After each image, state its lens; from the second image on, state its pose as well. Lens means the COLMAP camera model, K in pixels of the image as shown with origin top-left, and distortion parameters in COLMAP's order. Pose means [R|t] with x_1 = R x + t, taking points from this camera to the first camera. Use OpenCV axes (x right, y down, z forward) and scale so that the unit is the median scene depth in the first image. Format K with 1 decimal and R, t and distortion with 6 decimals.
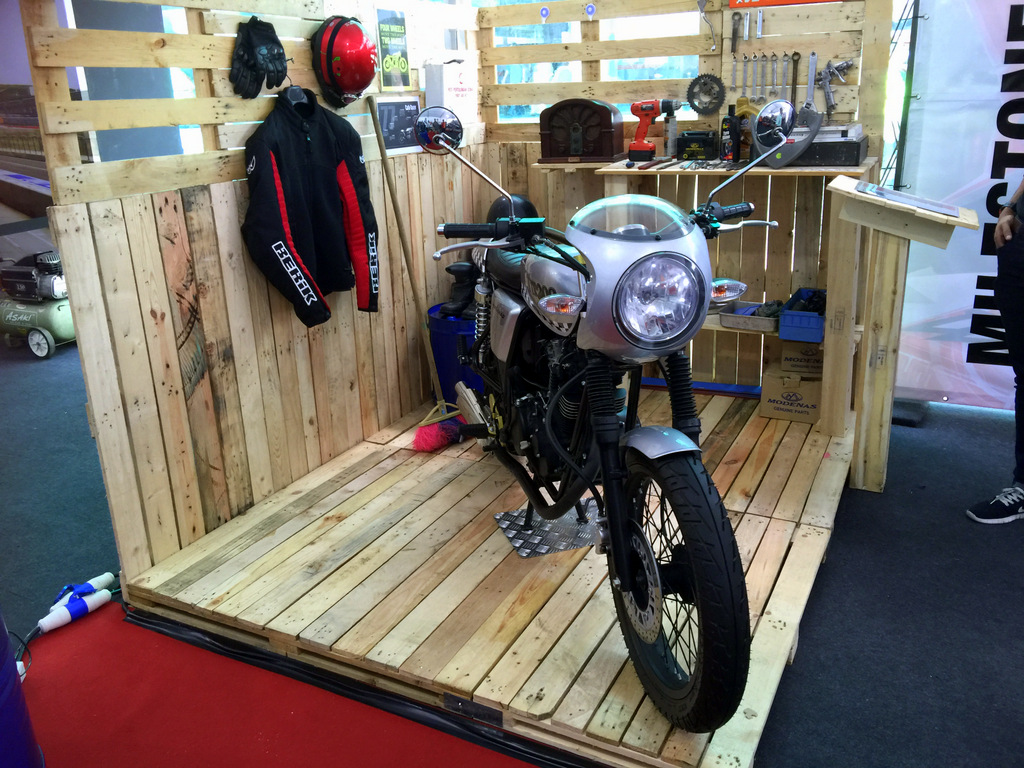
lens RADIAL K [[867.7, 0, 512.0], [0, 867.7, 384.0], [0, 0, 1]] dist [0.092840, -0.147076]
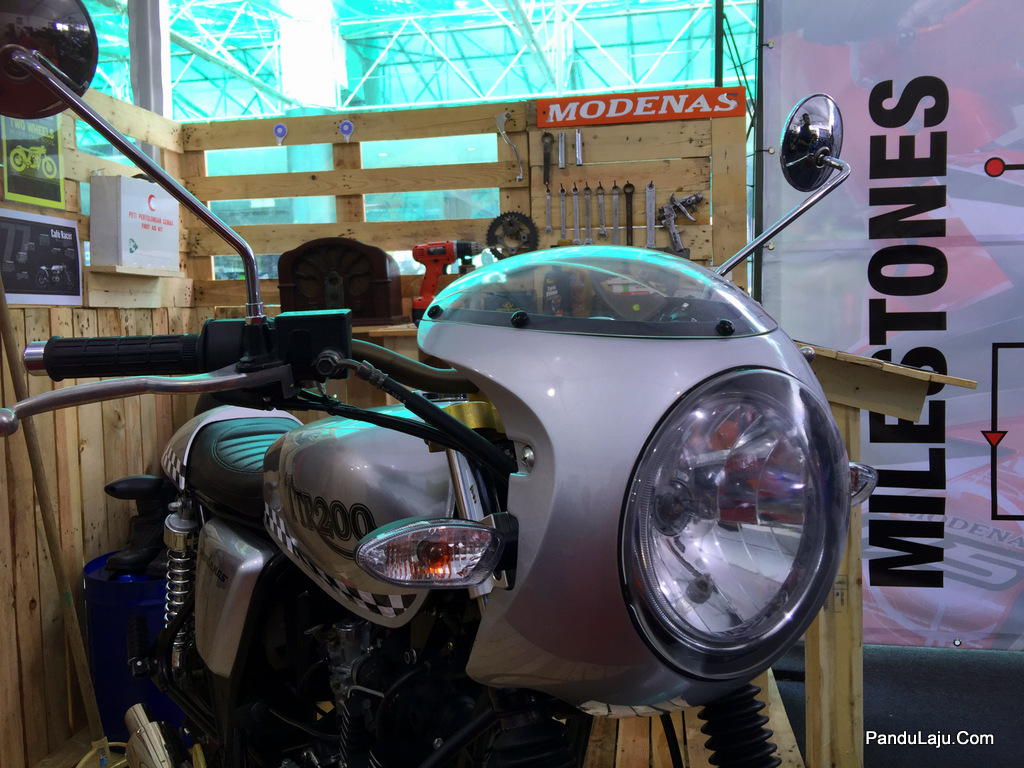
lens RADIAL K [[888.6, 0, 512.3], [0, 888.6, 365.1], [0, 0, 1]] dist [0.089072, -0.155313]
pose [[0.953474, -0.007663, 0.301377, -0.005591], [0.089129, 0.962155, -0.257514, -0.041508], [-0.287998, 0.272395, 0.918073, 0.400832]]
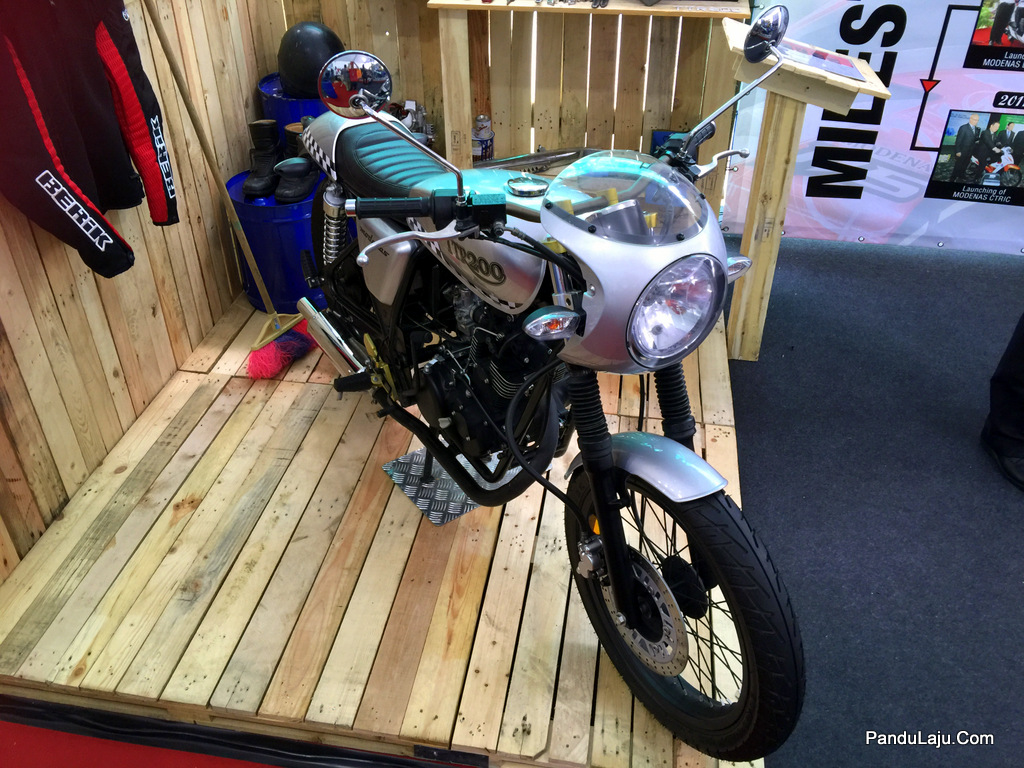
lens RADIAL K [[867.7, 0, 512.0], [0, 867.7, 384.0], [0, 0, 1]] dist [0.092840, -0.147076]
pose [[0.951426, -0.149769, 0.268994, -0.109431], [0.069866, 0.955939, 0.285129, -0.151649], [-0.299846, -0.252486, 0.919969, 0.173713]]
